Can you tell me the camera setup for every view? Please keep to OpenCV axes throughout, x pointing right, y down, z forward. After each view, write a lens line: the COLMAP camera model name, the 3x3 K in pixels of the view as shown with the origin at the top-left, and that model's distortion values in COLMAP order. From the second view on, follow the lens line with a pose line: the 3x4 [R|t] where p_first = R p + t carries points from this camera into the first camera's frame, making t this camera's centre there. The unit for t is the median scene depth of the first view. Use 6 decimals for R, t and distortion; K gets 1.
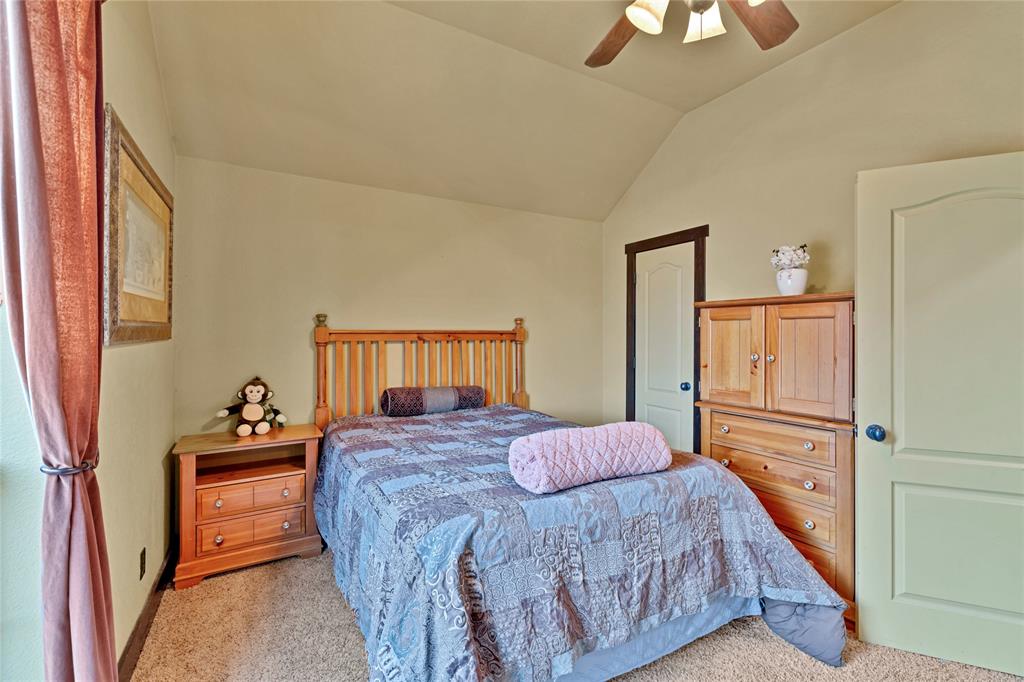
lens RADIAL K [[448.6, 0, 510.2], [0, 448.6, 327.8], [0, 0, 1]] dist [0.002300, 0.000588]
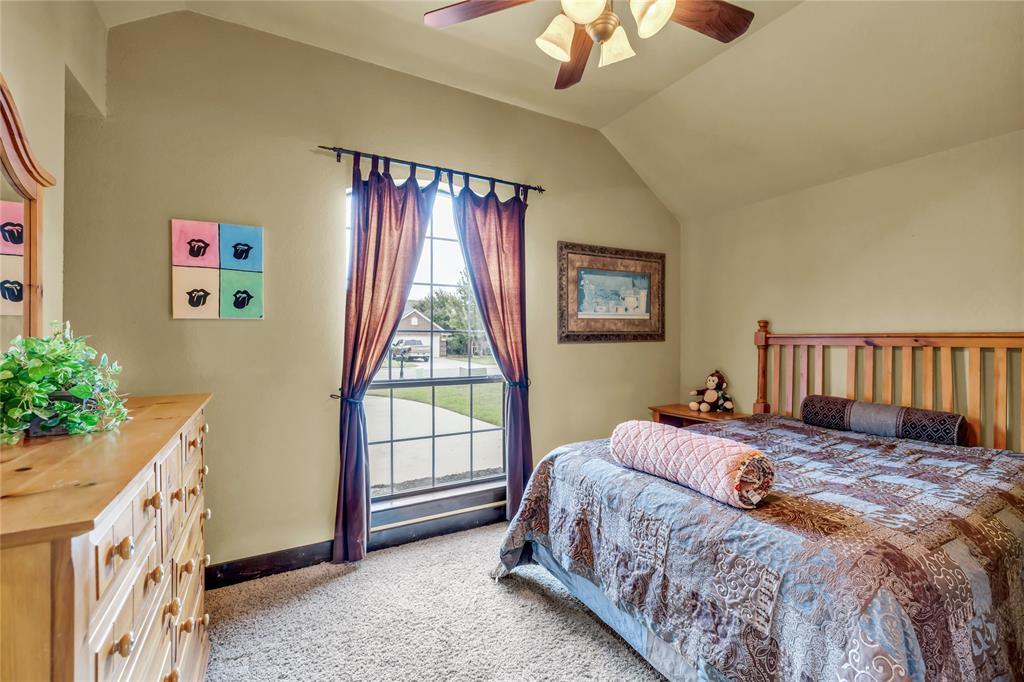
lens RADIAL K [[436.3, 0, 510.5], [0, 436.3, 338.6], [0, 0, 1]] dist [0.002617, 0.000351]
pose [[-0.010829, -0.000662, -0.999941, 1.168800], [0.011860, 0.999929, -0.000791, 0.014810], [0.999871, -0.011868, -0.010820, 0.637820]]
